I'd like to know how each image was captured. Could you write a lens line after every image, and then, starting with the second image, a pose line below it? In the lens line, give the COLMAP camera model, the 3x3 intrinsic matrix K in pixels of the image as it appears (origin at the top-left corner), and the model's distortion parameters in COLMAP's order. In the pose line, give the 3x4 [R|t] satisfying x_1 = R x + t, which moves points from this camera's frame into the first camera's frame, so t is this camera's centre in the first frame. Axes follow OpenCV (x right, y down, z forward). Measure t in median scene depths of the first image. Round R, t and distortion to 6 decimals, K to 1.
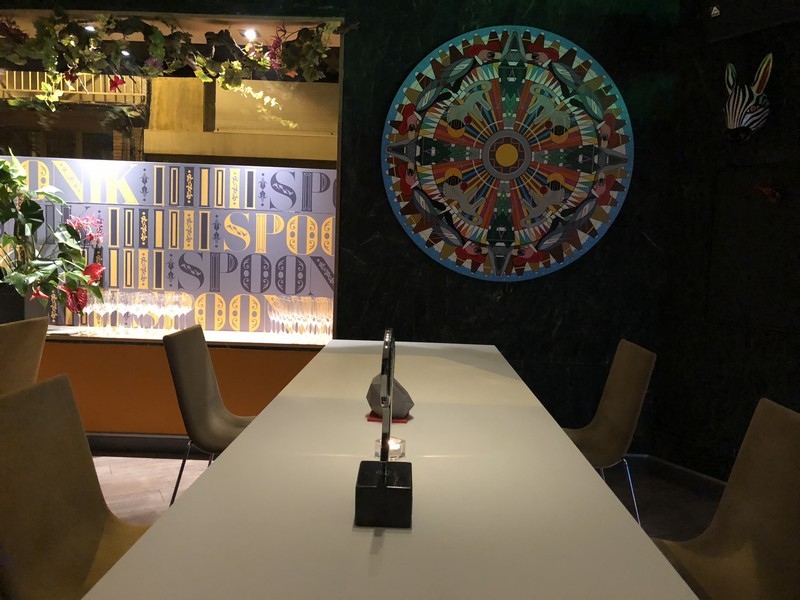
lens RADIAL K [[652.5, 0, 401.0], [0, 652.5, 308.2], [0, 0, 1]] dist [0.010906, -0.022413]
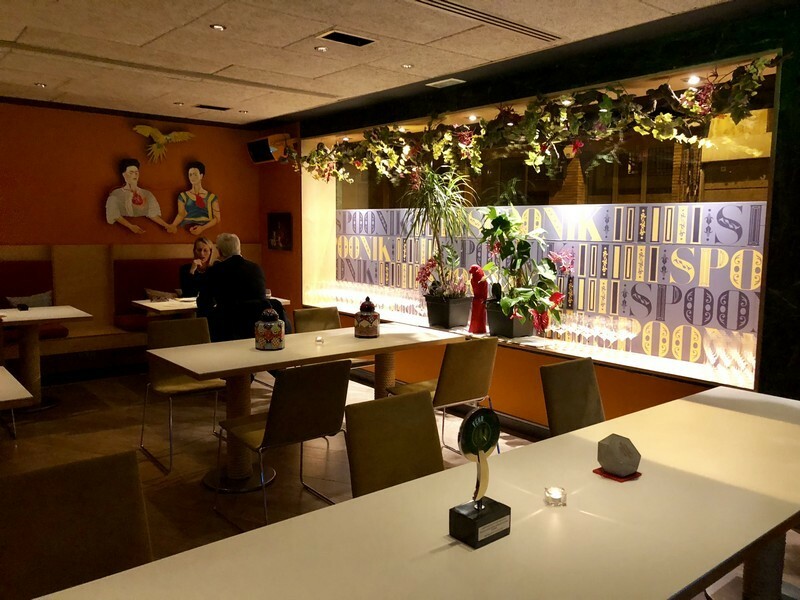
lens RADIAL K [[652.5, 0, 401.1], [0, 652.5, 295.8], [0, 0, 1]] dist [0.010906, -0.022413]
pose [[0.639699, 0.050711, -0.766951, 0.268768], [-0.054411, 0.998306, 0.020626, -0.066067], [0.766698, 0.028536, 0.641374, -0.018647]]
